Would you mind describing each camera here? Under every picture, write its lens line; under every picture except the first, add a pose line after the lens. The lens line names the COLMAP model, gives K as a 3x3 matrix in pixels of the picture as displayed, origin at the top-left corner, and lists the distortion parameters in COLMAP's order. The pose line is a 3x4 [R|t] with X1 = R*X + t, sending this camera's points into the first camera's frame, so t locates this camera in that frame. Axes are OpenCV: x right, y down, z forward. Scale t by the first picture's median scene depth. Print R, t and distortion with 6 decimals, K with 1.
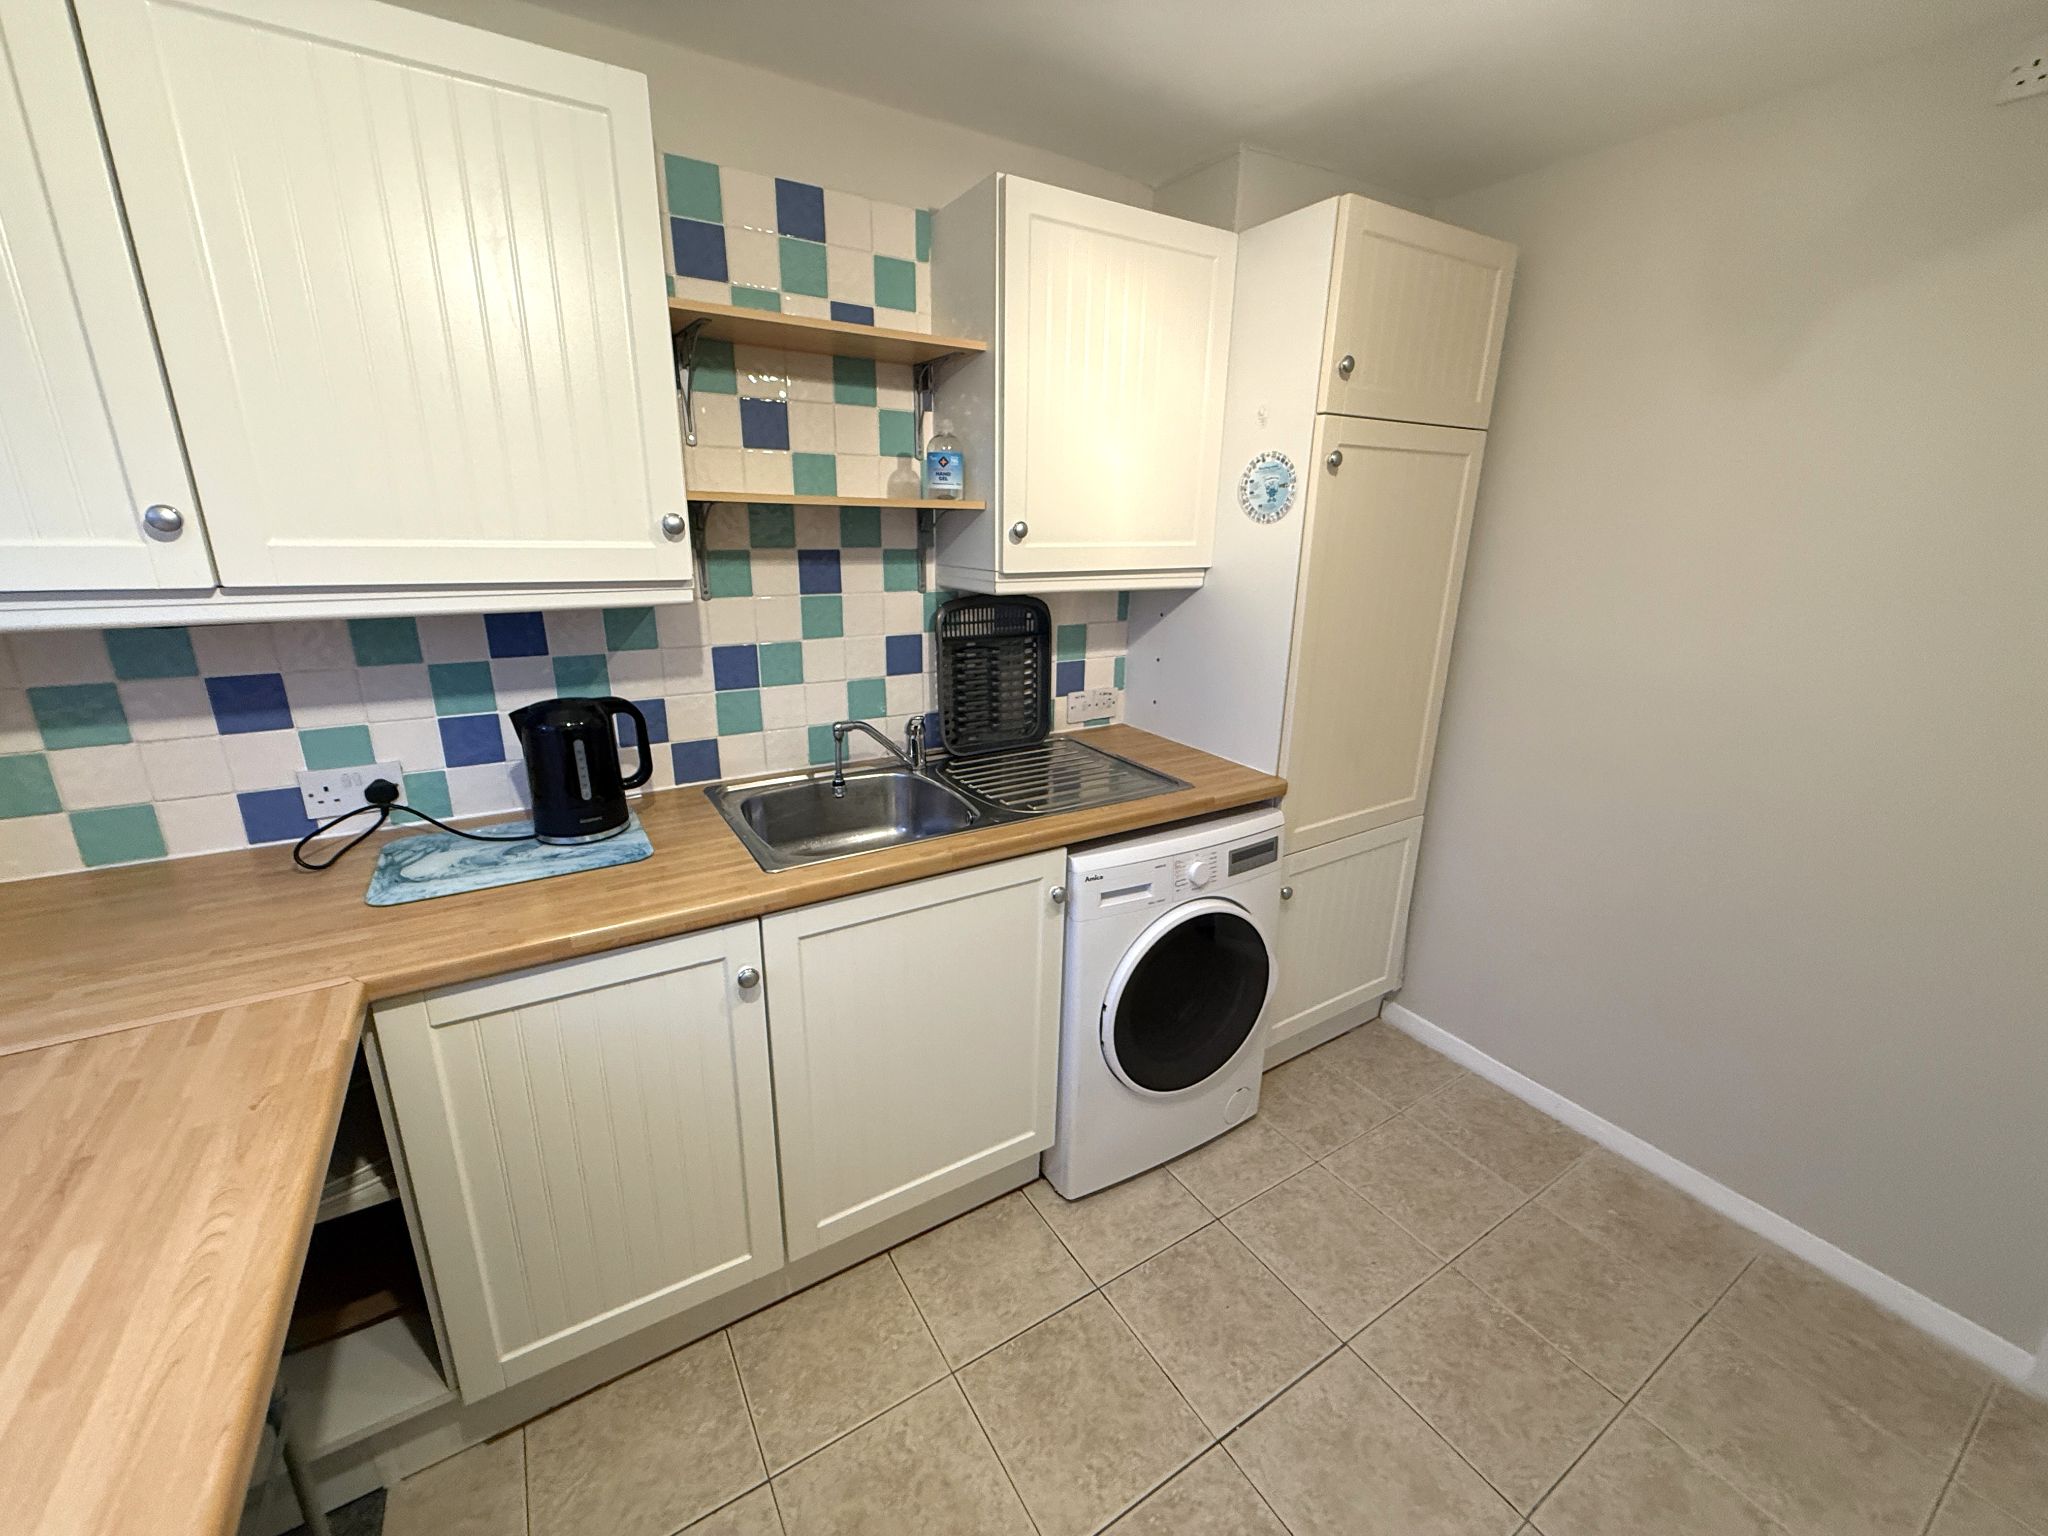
lens RADIAL K [[814.3, 0, 1013.2], [0, 814.3, 767.7], [0, 0, 1]] dist [-0.000764, -0.000022]
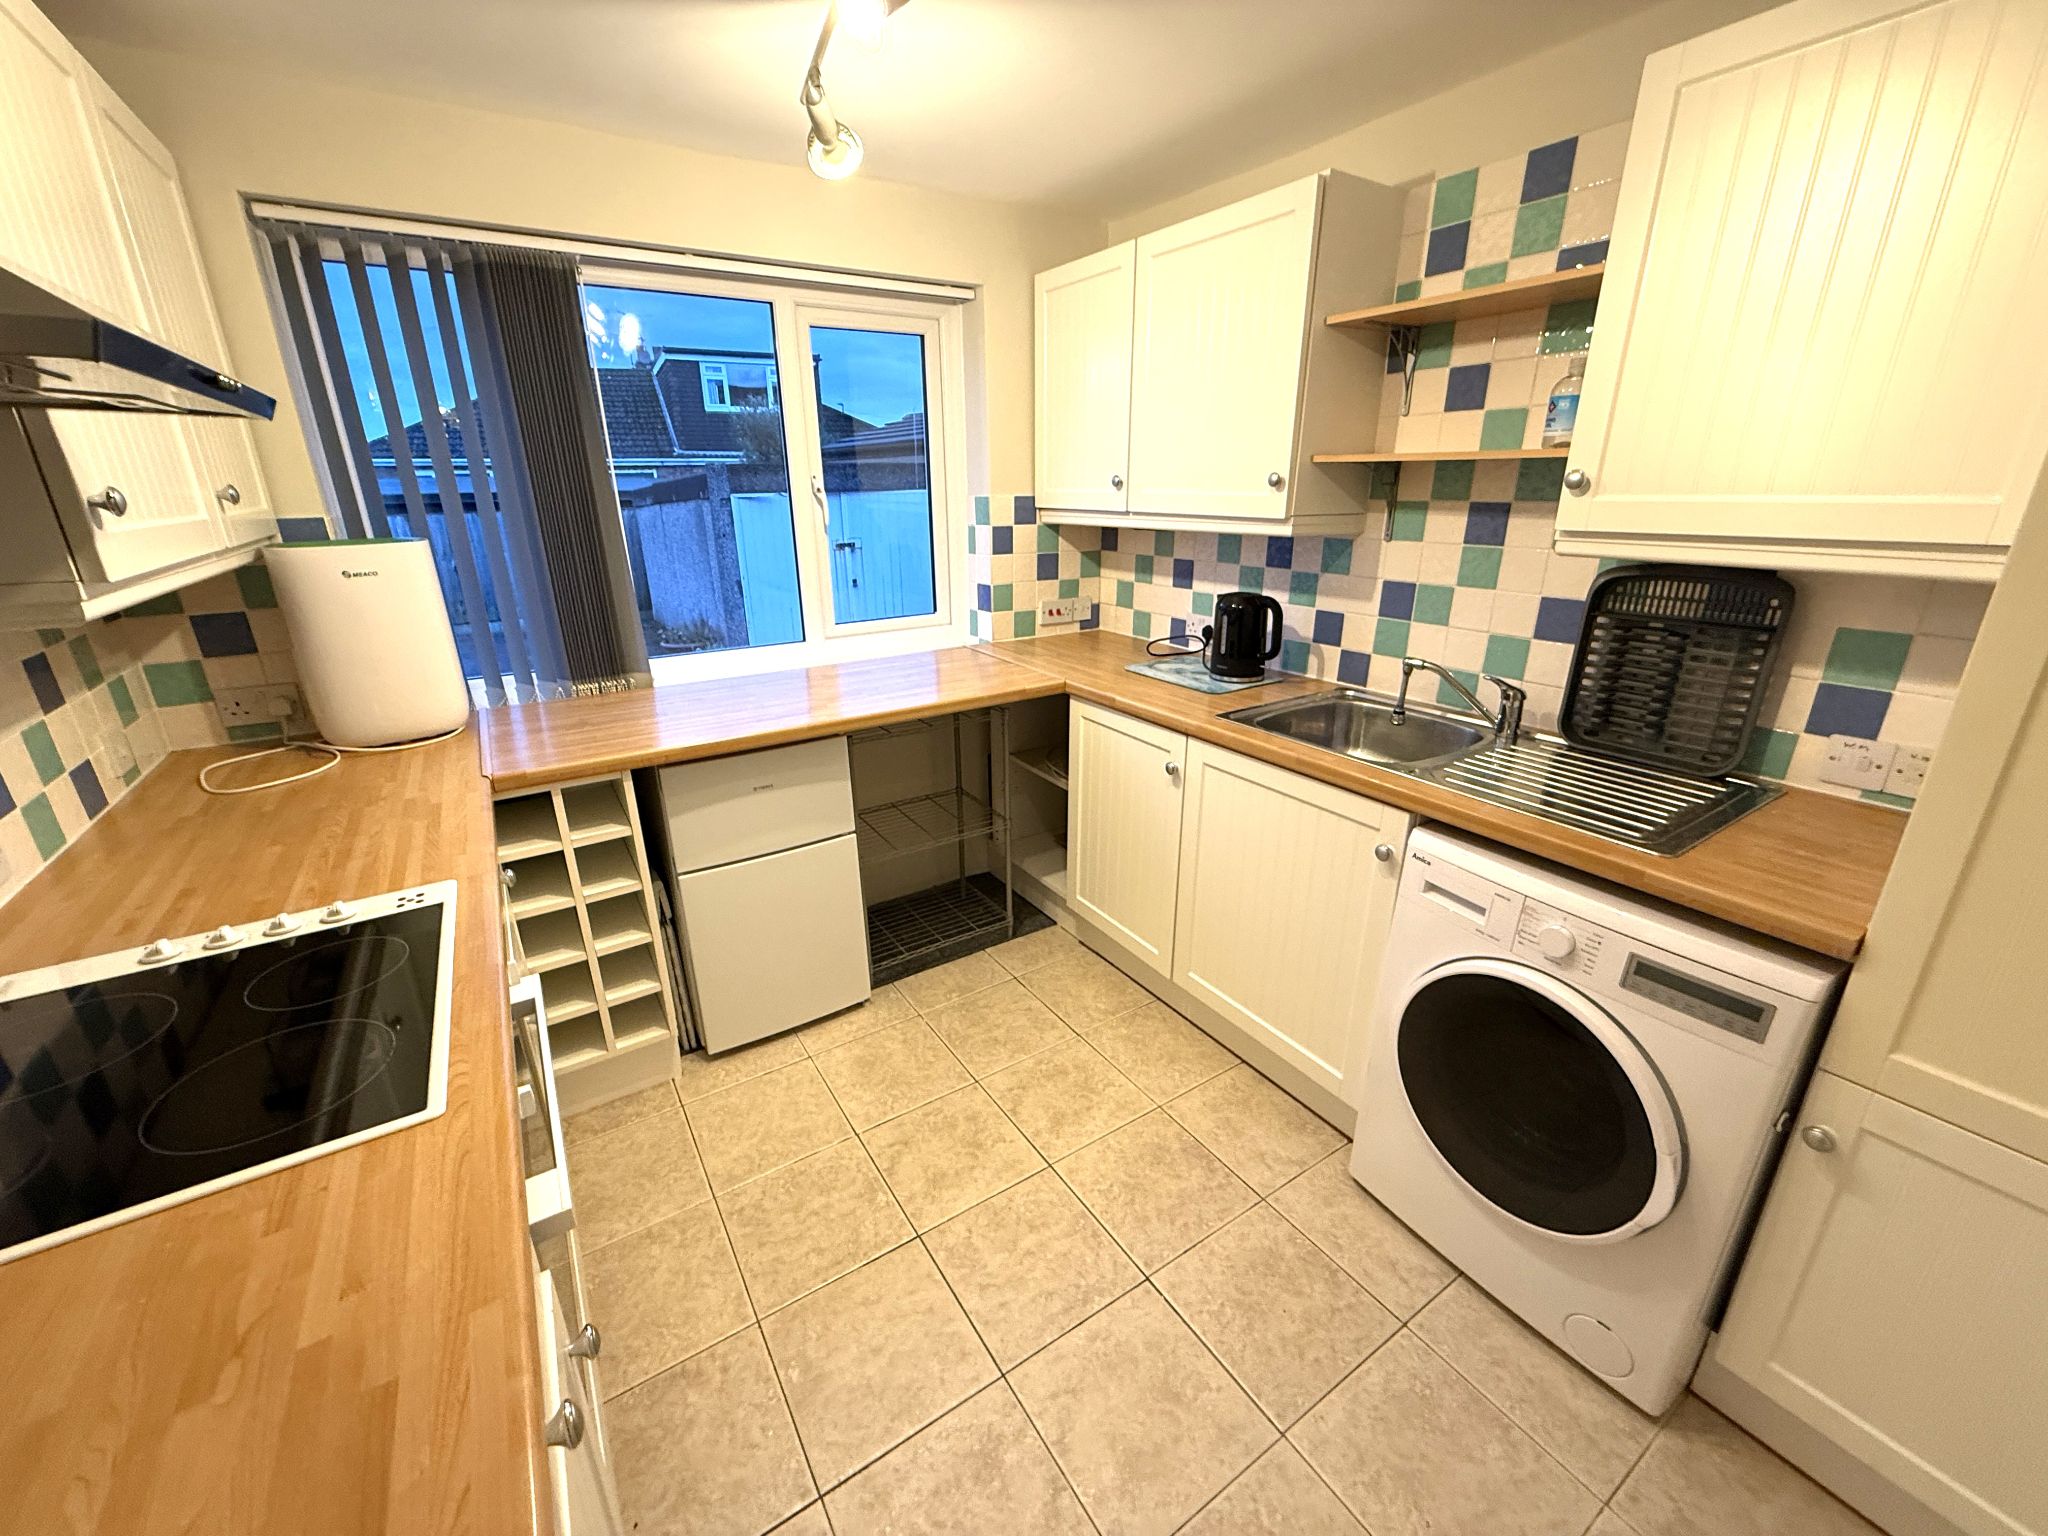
lens RADIAL K [[814.3, 0, 1017.3], [0, 814.3, 766.9], [0, 0, 1]] dist [-0.000764, -0.000022]
pose [[0.018997, 0.317353, -0.948117, 0.920886], [-0.279327, 0.912213, 0.299738, -0.108298], [0.960008, 0.259141, 0.105974, 0.421285]]
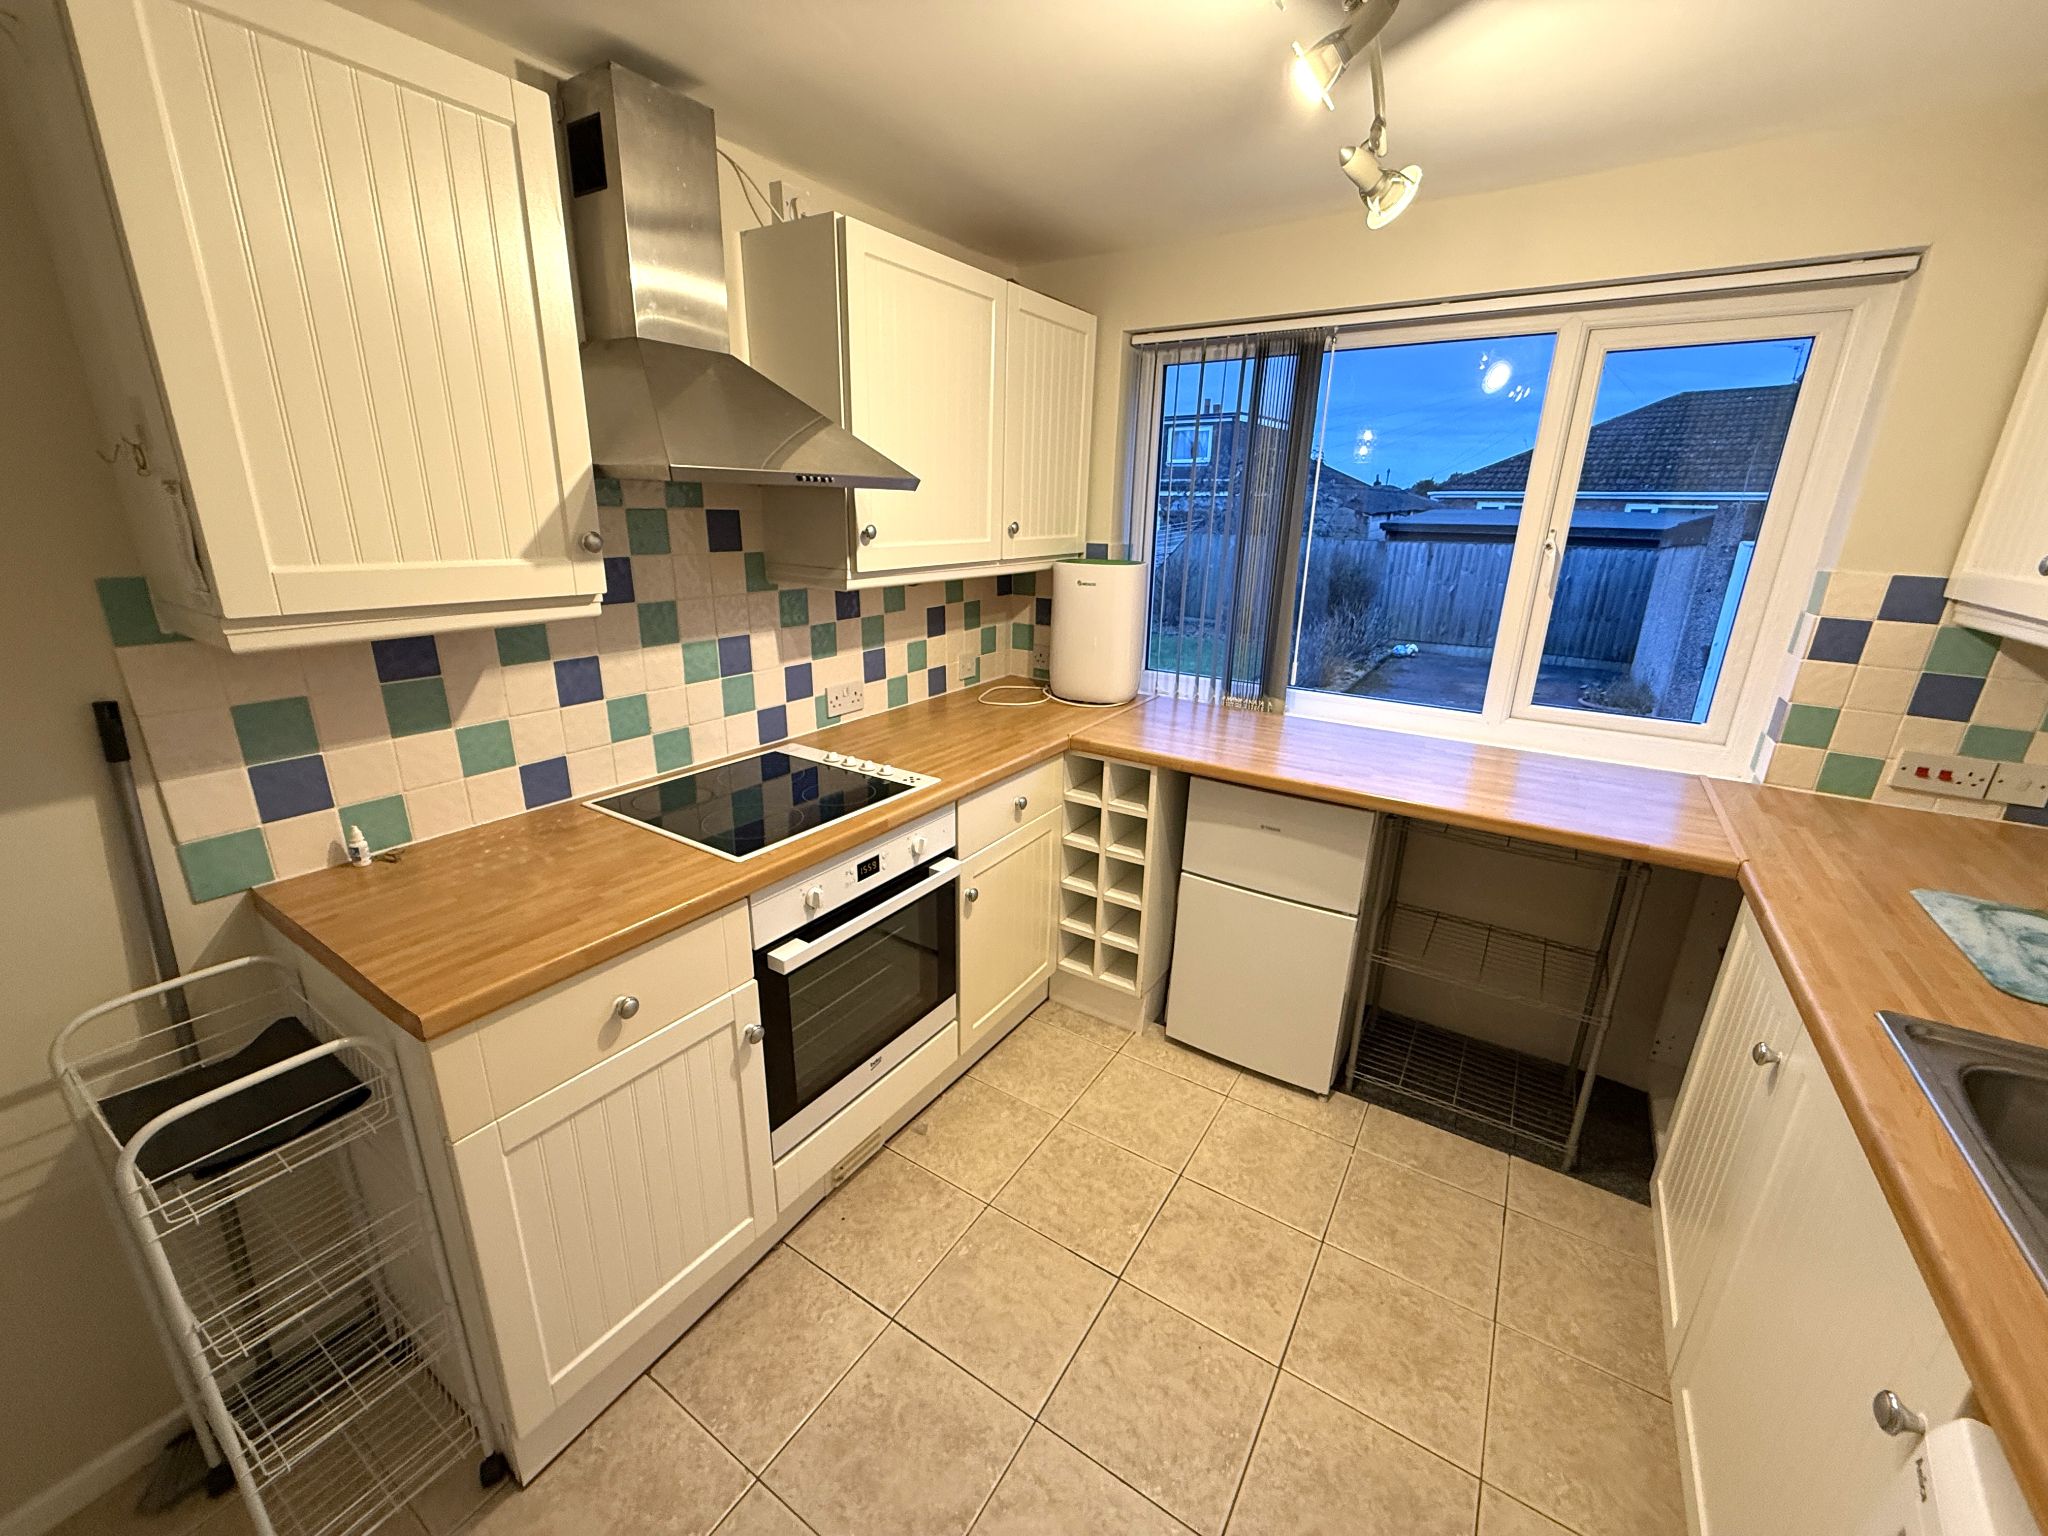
lens RADIAL K [[814.3, 0, 1015.0], [0, 814.3, 765.9], [0, 0, 1]] dist [-0.000764, -0.000022]
pose [[-0.904887, 0.097982, -0.414222, 0.621482], [-0.155076, 0.830375, 0.535191, -0.294826], [0.396399, 0.548523, -0.736200, 0.907764]]
